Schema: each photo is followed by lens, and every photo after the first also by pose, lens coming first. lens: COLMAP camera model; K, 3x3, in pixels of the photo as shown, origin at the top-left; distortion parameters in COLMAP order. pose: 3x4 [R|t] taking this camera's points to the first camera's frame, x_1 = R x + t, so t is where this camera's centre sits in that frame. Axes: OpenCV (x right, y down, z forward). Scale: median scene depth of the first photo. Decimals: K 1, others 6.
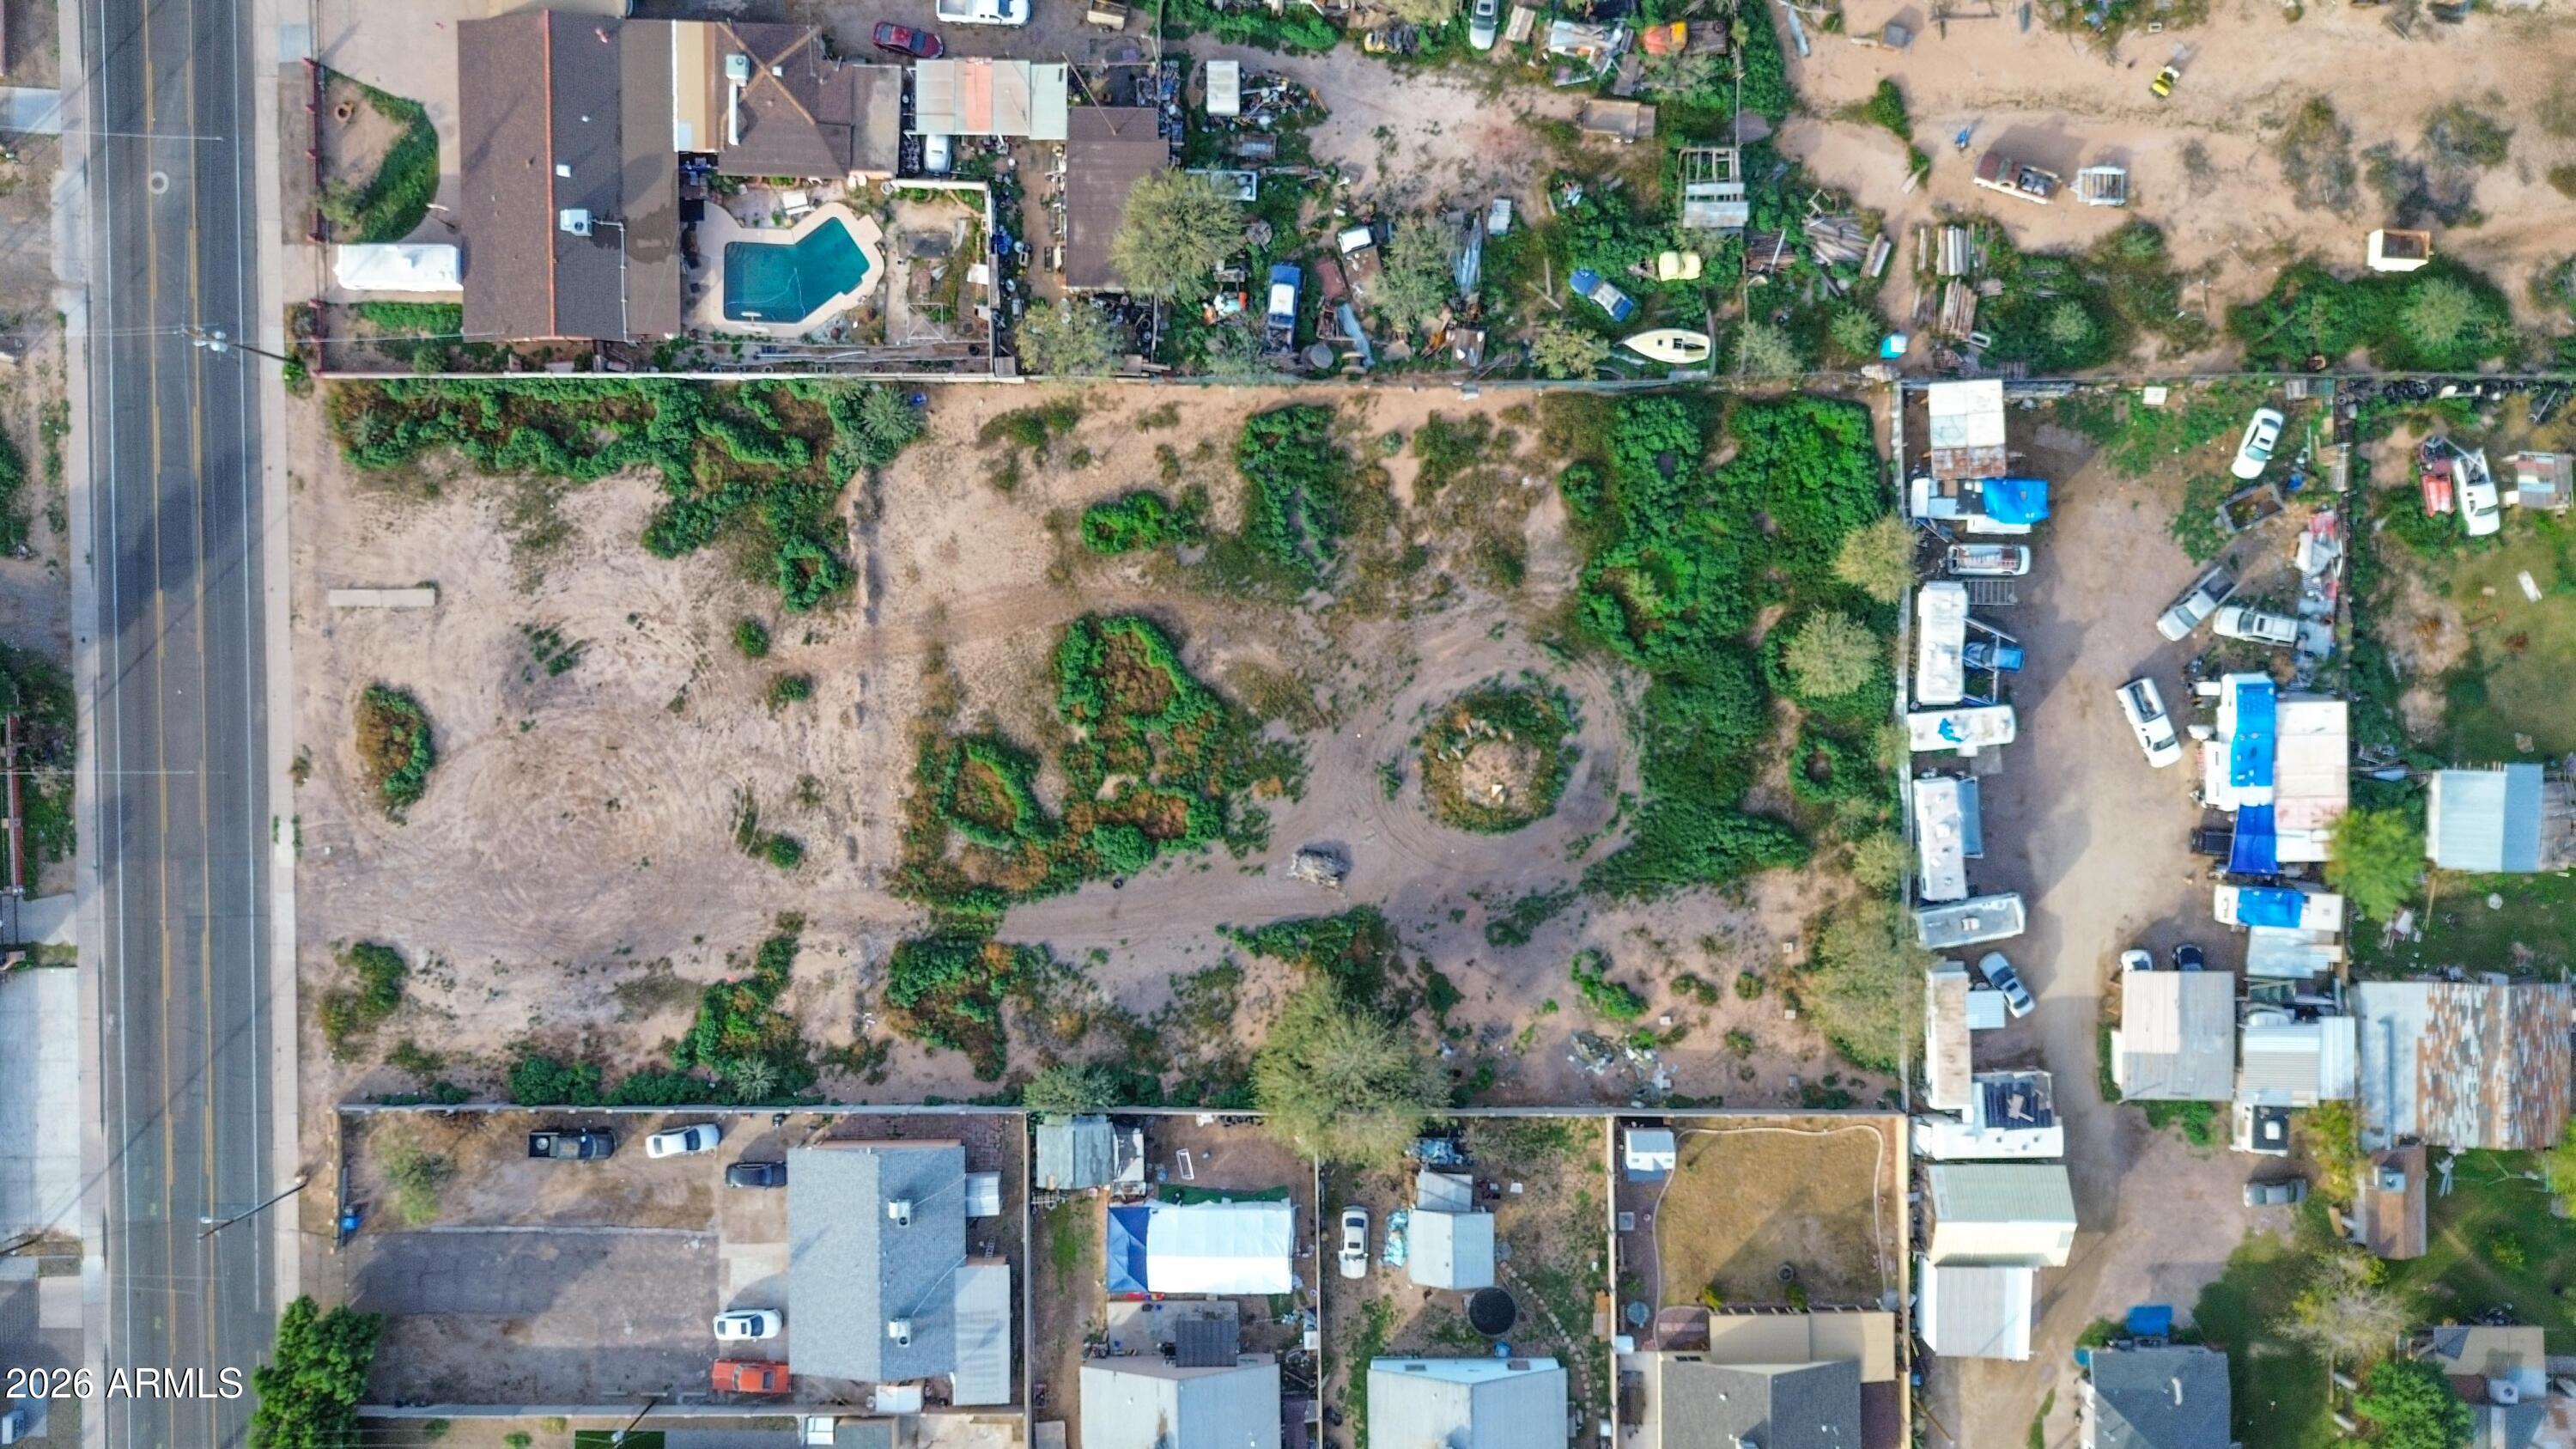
lens RADIAL K [[1834.5, 0, 1287.2], [0, 1834.5, 719.2], [0, 0, 1]] dist [0.076893, -0.082231]
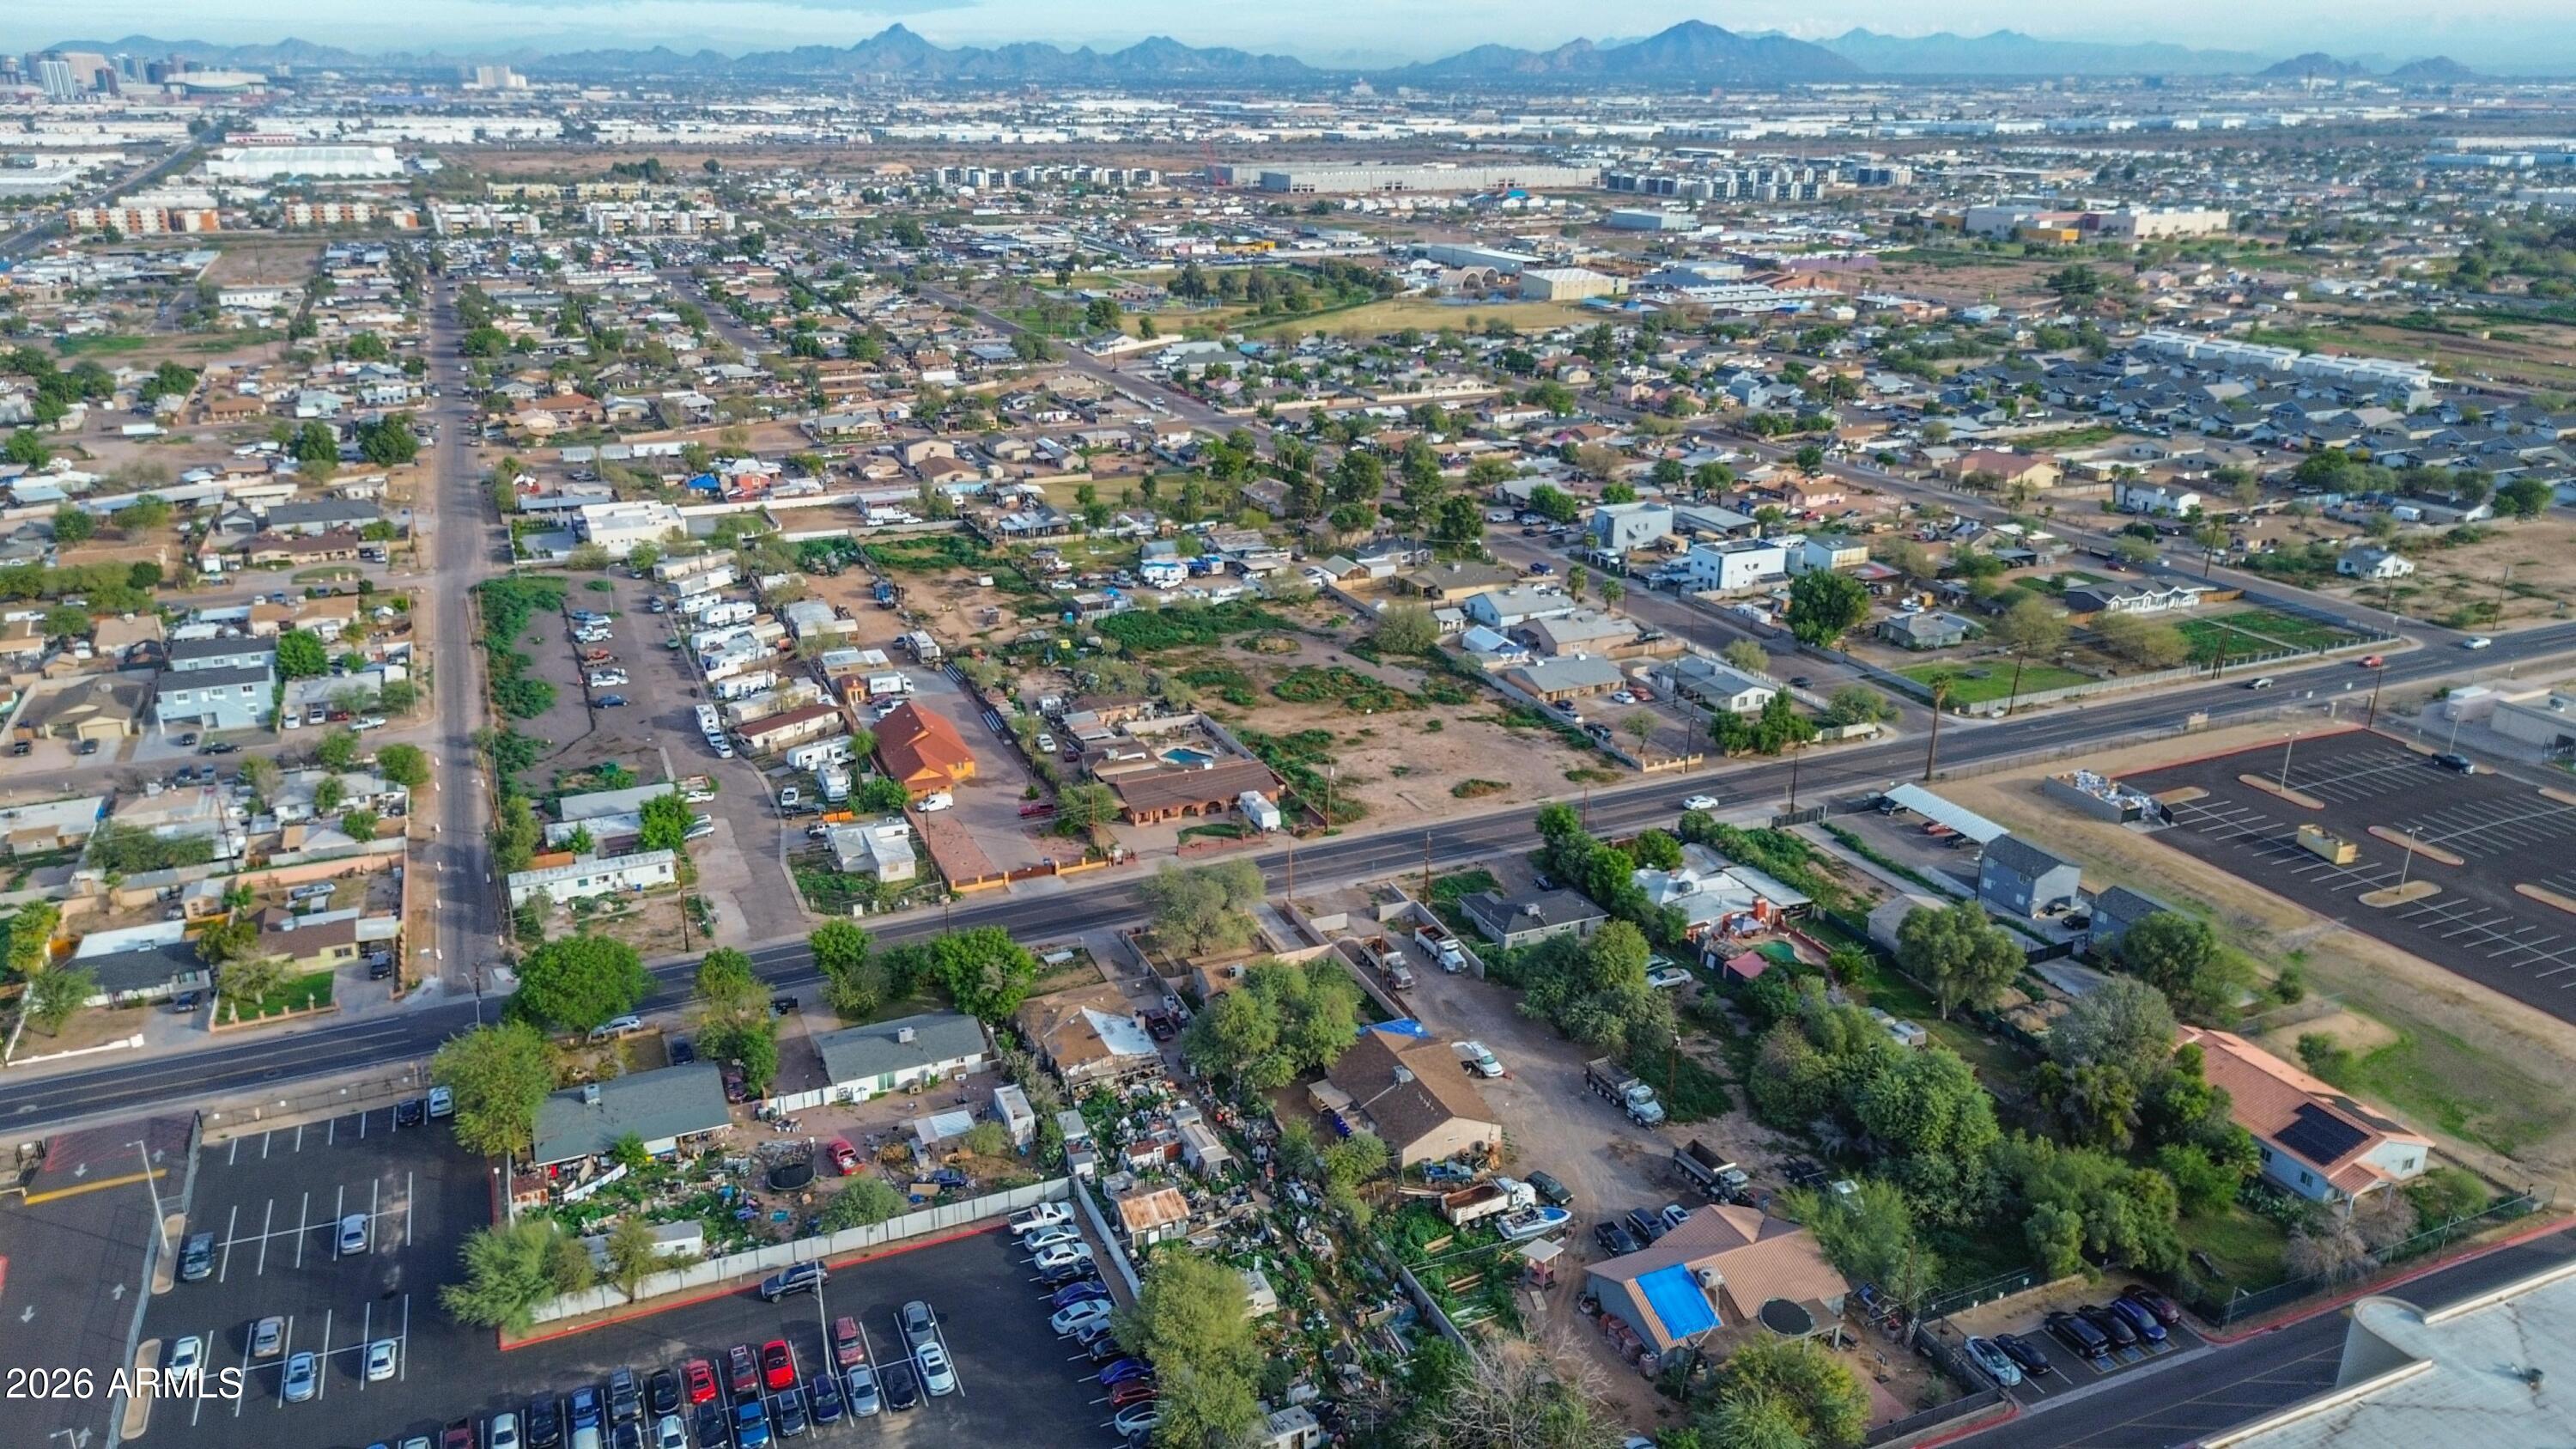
lens RADIAL K [[1812.7, 0, 1288.1], [0, 1812.7, 748.9], [0, 0, 1]] dist [0.077486, -0.086223]
pose [[-0.403232, -0.313988, 0.859544, -2.083191], [0.915007, -0.151614, 0.373866, -0.907801], [0.012930, 0.937243, 0.348436, 0.268367]]
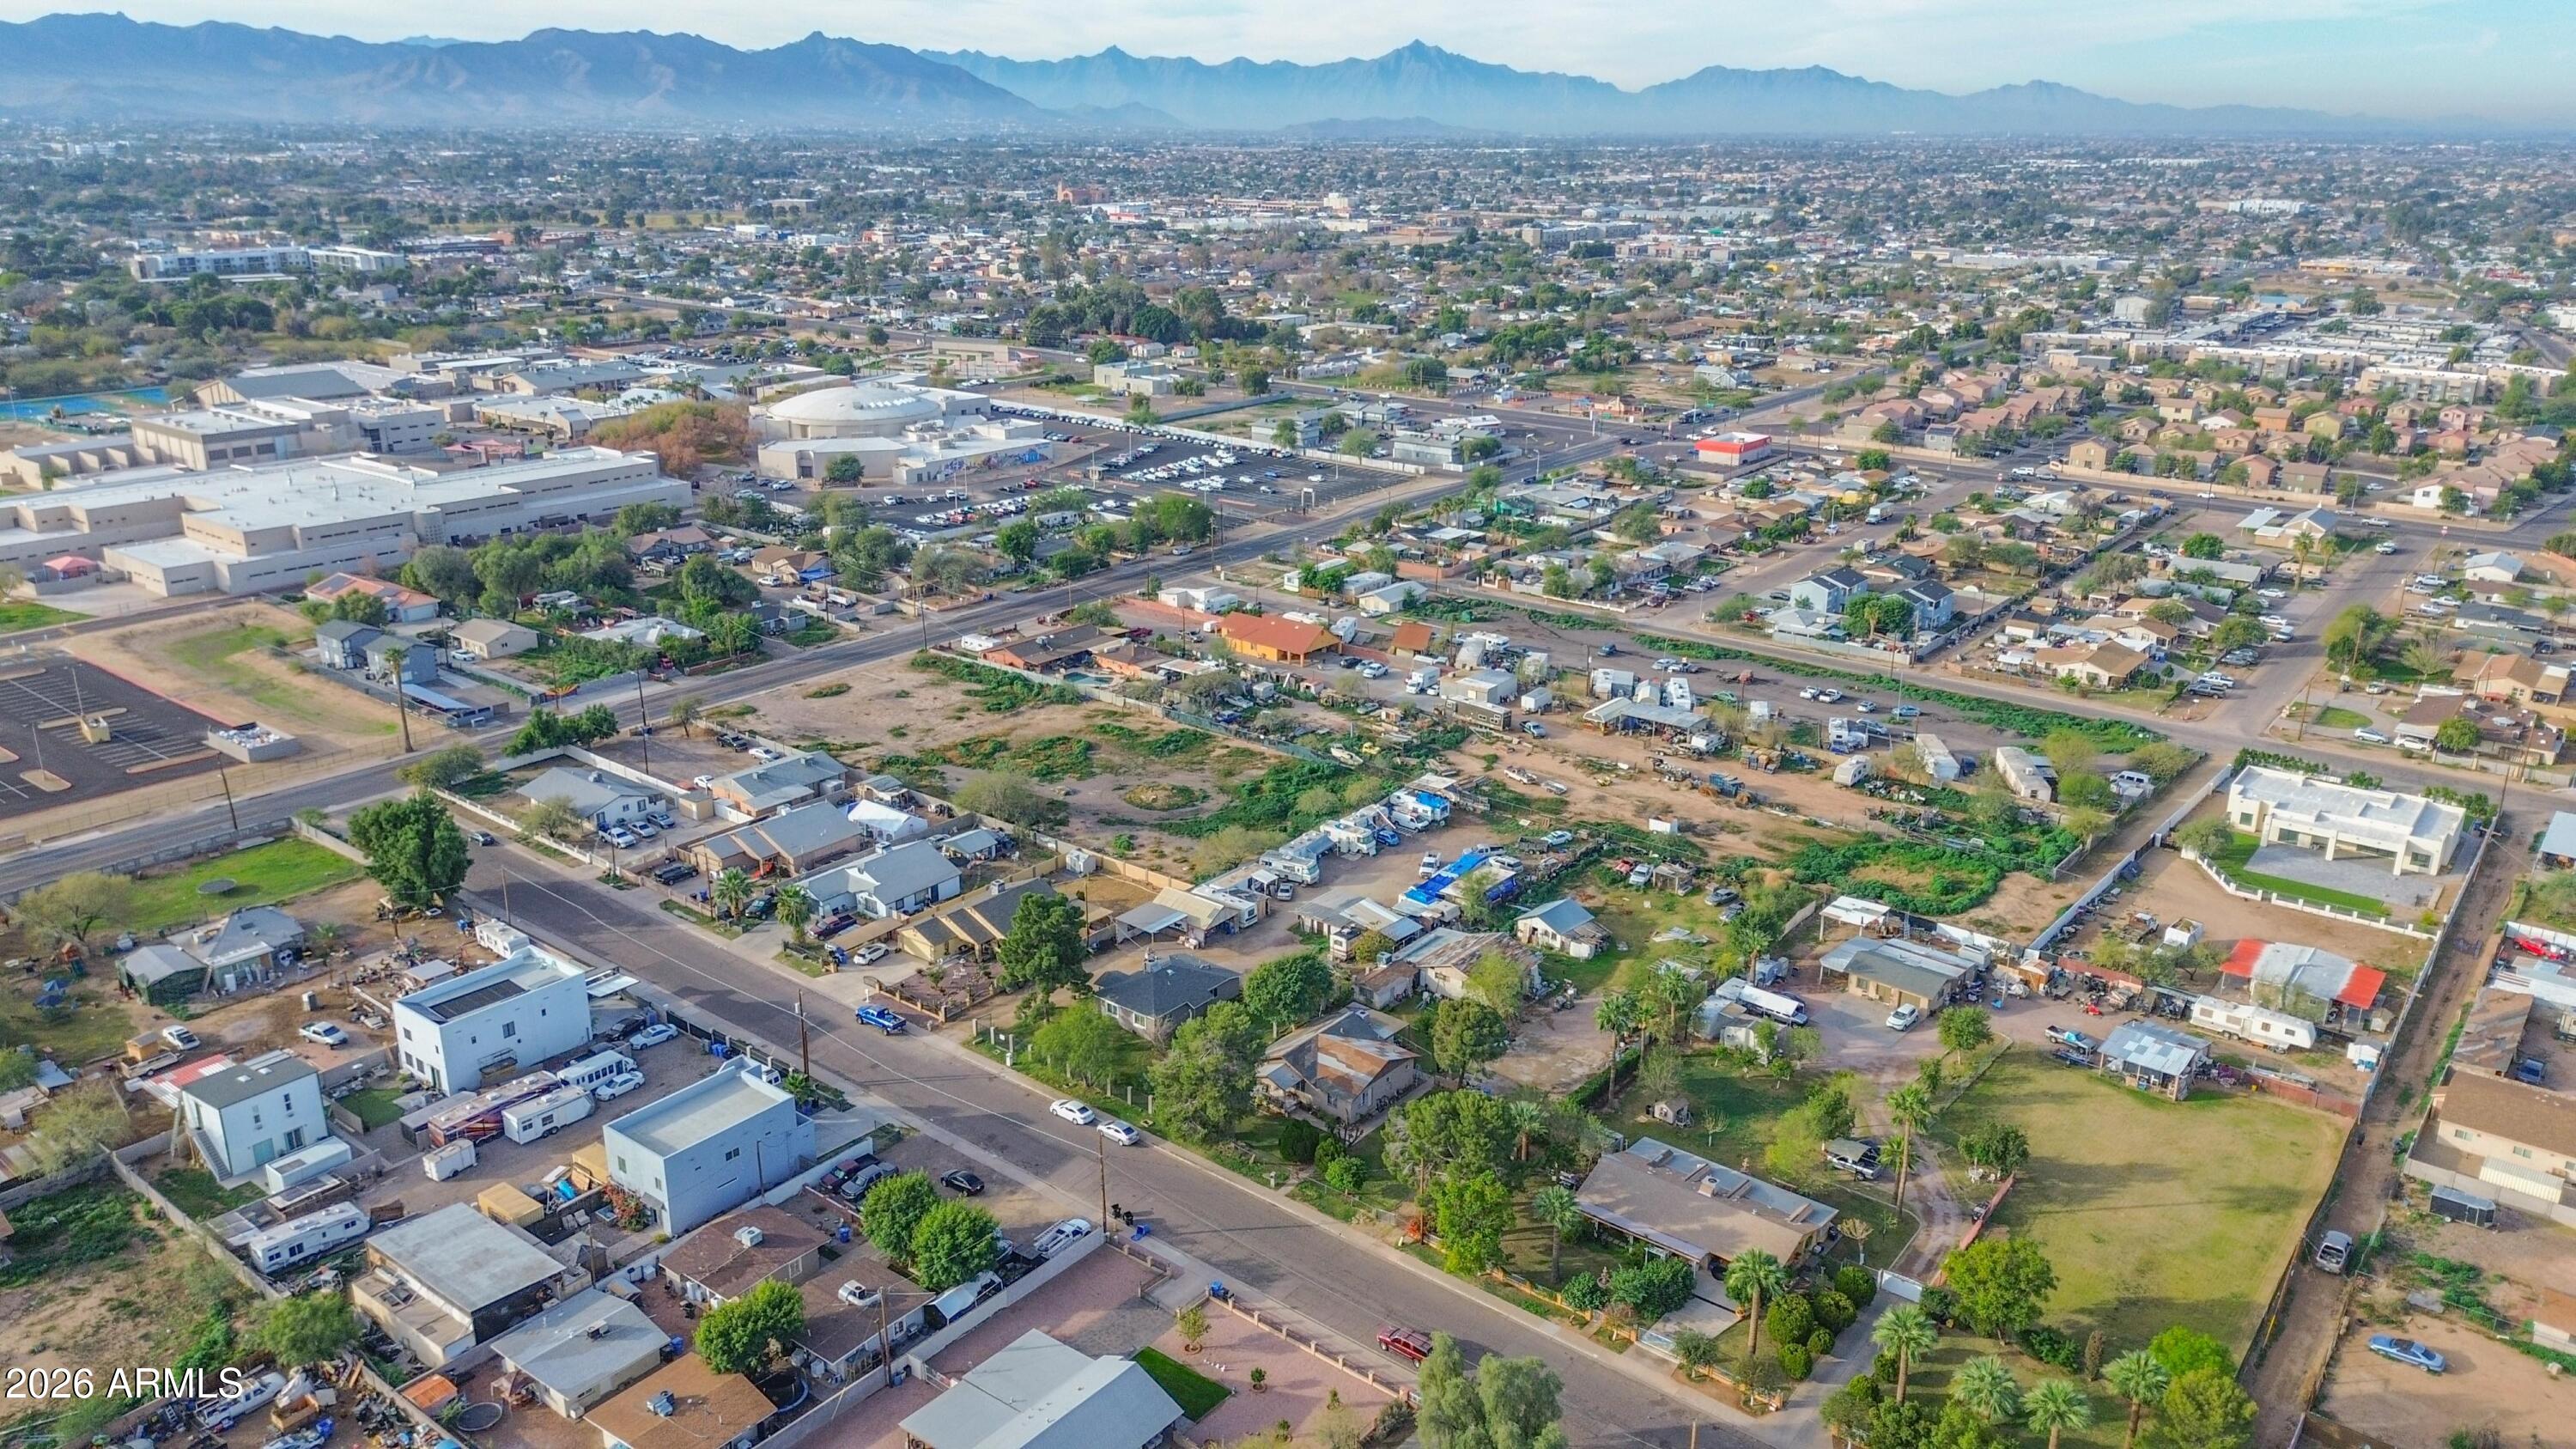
lens RADIAL K [[1814.0, 0, 1290.5], [0, 1814.0, 739.7], [0, 0, 1]] dist [0.079186, -0.081189]
pose [[0.780468, 0.210683, -0.588627, 1.407178], [-0.624894, 0.233635, -0.744931, 1.429038], [-0.019420, 0.949225, 0.313999, 0.301068]]
